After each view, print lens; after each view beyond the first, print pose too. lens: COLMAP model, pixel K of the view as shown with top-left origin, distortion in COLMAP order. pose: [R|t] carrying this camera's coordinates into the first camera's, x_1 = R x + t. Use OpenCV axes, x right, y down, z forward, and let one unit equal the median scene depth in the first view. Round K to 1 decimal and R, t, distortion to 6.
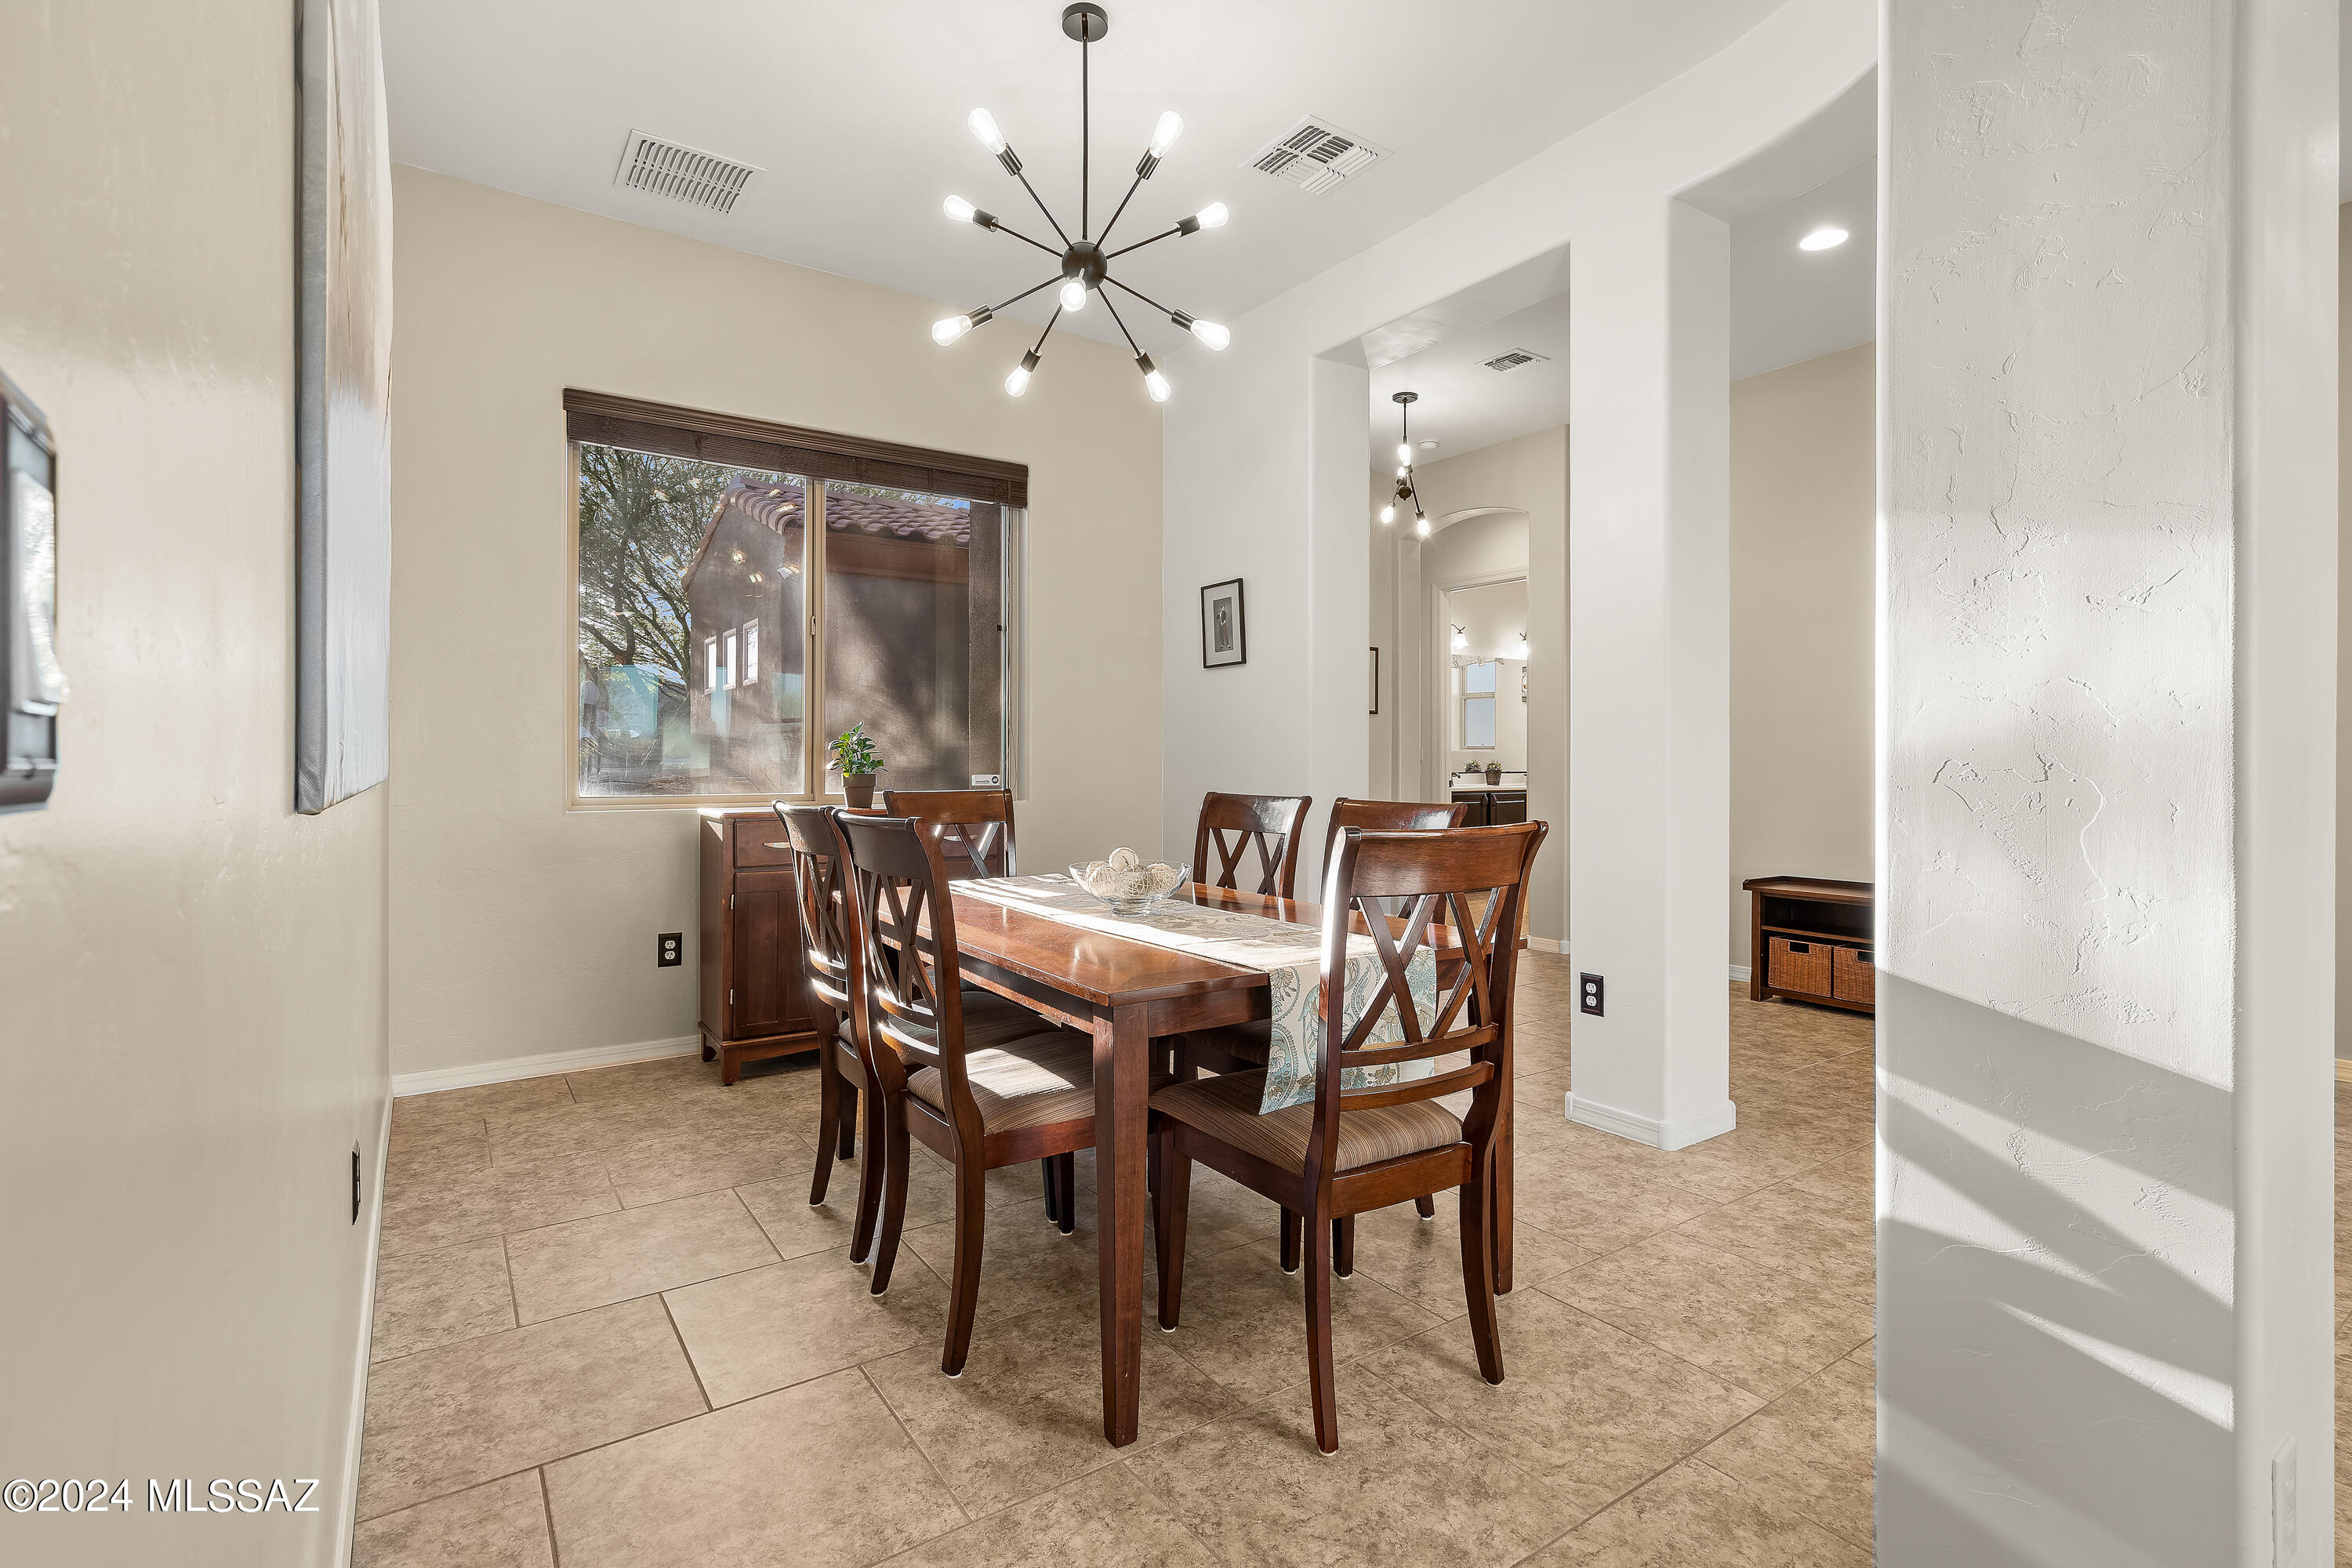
lens RADIAL K [[1105.0, 0, 1177.9], [0, 1105.0, 757.6], [0, 0, 1]] dist [-0.001840, -0.000289]
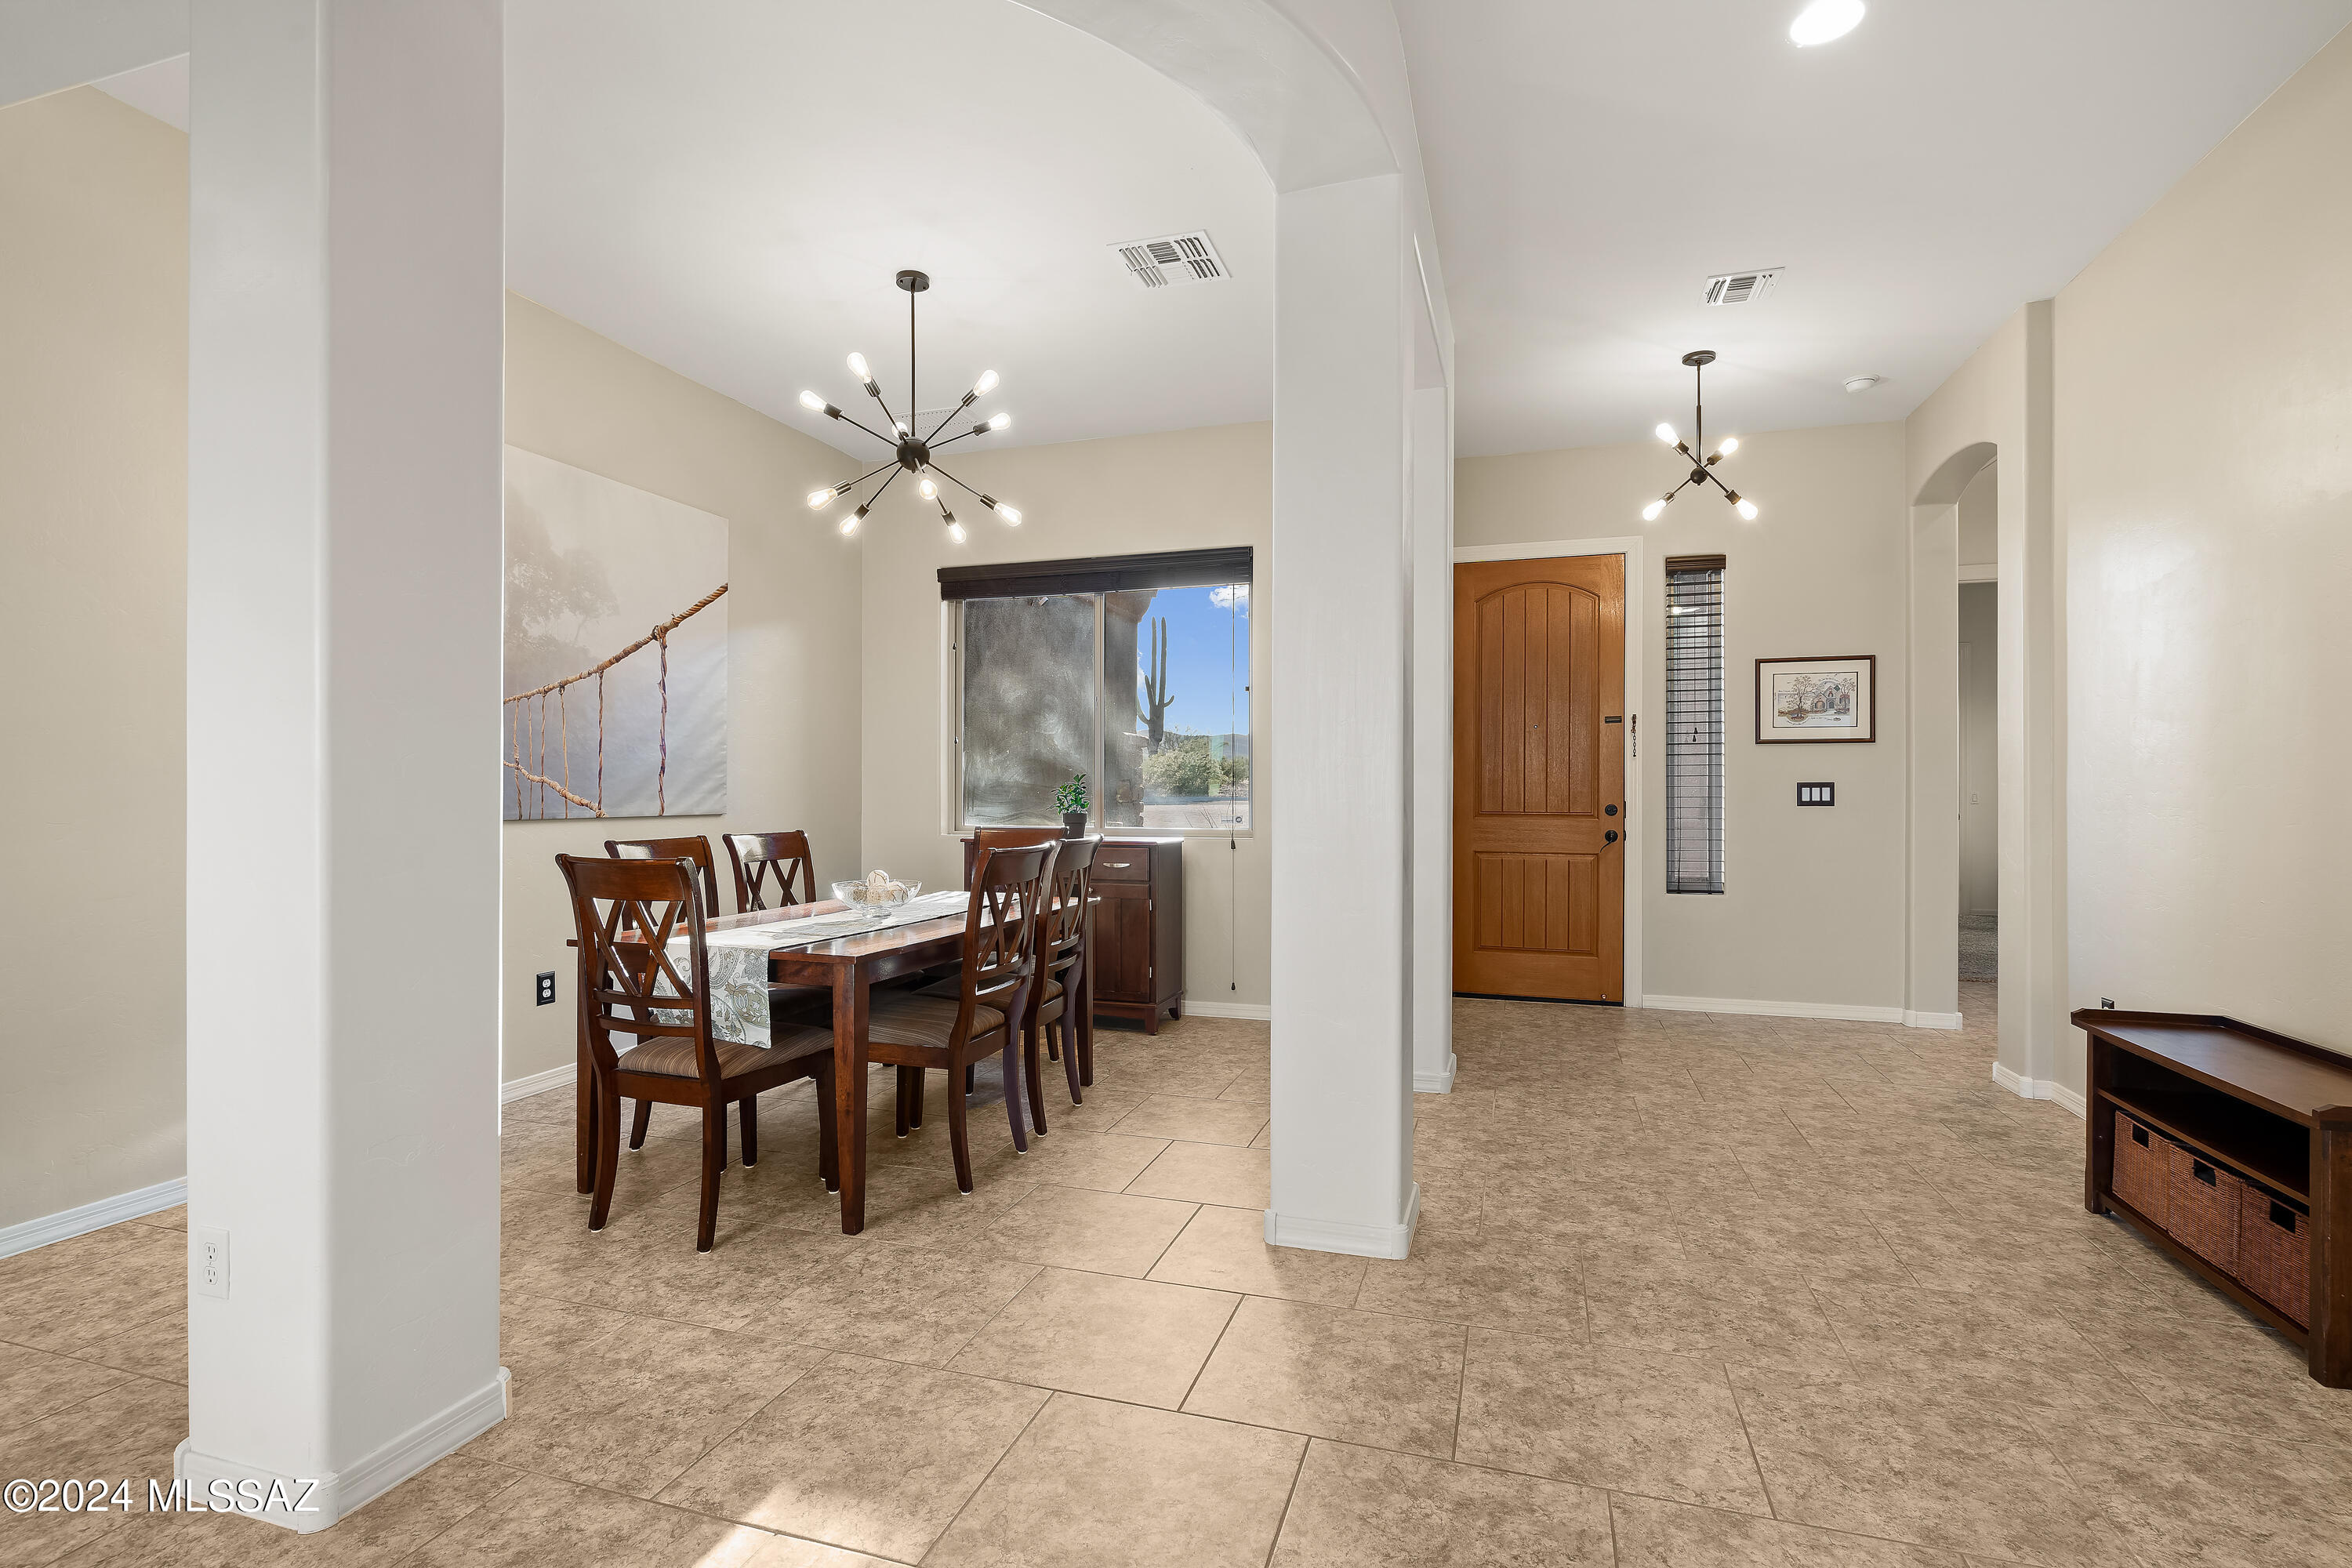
lens RADIAL K [[1084.1, 0, 1176.0], [0, 1084.1, 784.0], [0, 0, 1]] dist [-0.001642, -0.000177]
pose [[0.613172, -0.004845, -0.789934, 1.488933], [0.001917, 0.999987, -0.004646, -0.027265], [0.789947, 0.001334, 0.613174, 0.521534]]
